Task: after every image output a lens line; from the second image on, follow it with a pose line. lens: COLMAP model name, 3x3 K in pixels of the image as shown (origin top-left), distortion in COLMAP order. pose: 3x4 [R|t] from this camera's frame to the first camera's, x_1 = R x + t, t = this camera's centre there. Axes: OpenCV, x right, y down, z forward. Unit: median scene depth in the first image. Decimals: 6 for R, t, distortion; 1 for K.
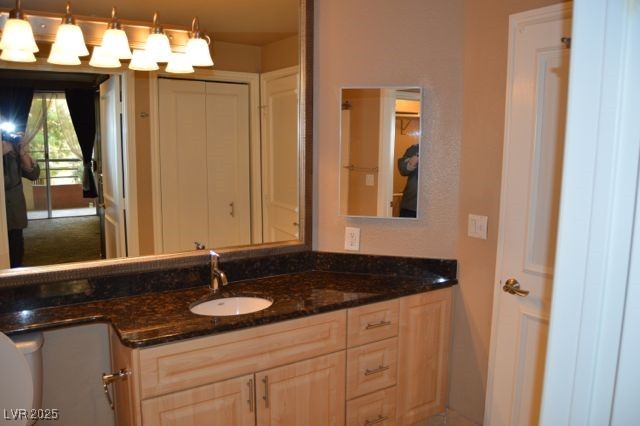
lens RADIAL K [[506.0, 0, 320.0], [0, 506.0, 213.0], [0, 0, 1]] dist [-0.084700, 0.003857]
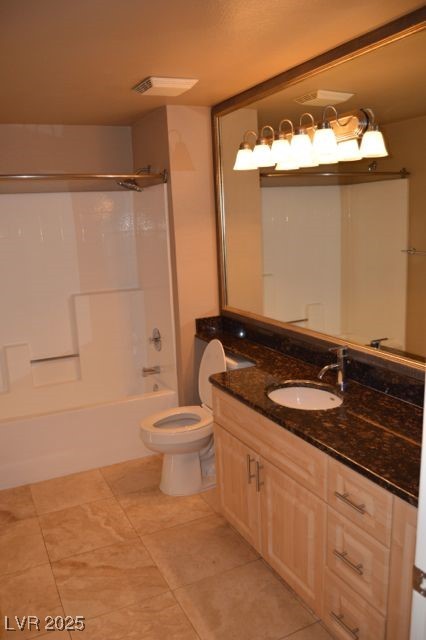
lens RADIAL K [[506.0, 0, 213.0], [0, 506.0, 320.0], [0, 0, 1]] dist [-0.084700, 0.003857]
pose [[-0.107336, 0.185903, -0.976688, 0.791263], [-0.100838, 0.975262, 0.196714, -0.142102], [0.989096, 0.119602, -0.085934, 0.903786]]
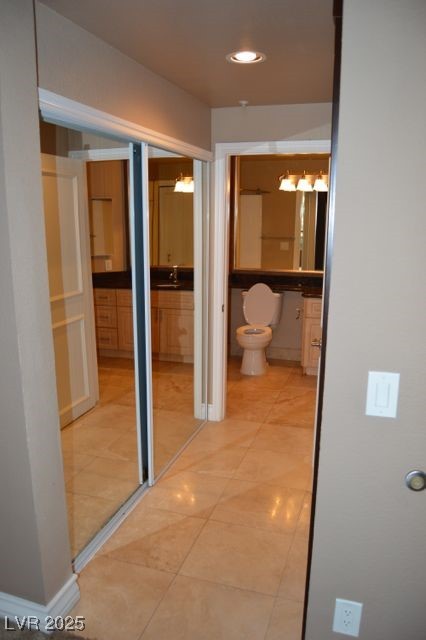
lens RADIAL K [[506.0, 0, 213.0], [0, 506.0, 320.0], [0, 0, 1]] dist [-0.084700, 0.003857]
pose [[0.637878, 0.150840, -0.755222, 0.922154], [-0.108595, 0.988451, 0.105701, -0.047586], [0.762443, 0.014589, 0.646891, 0.245368]]
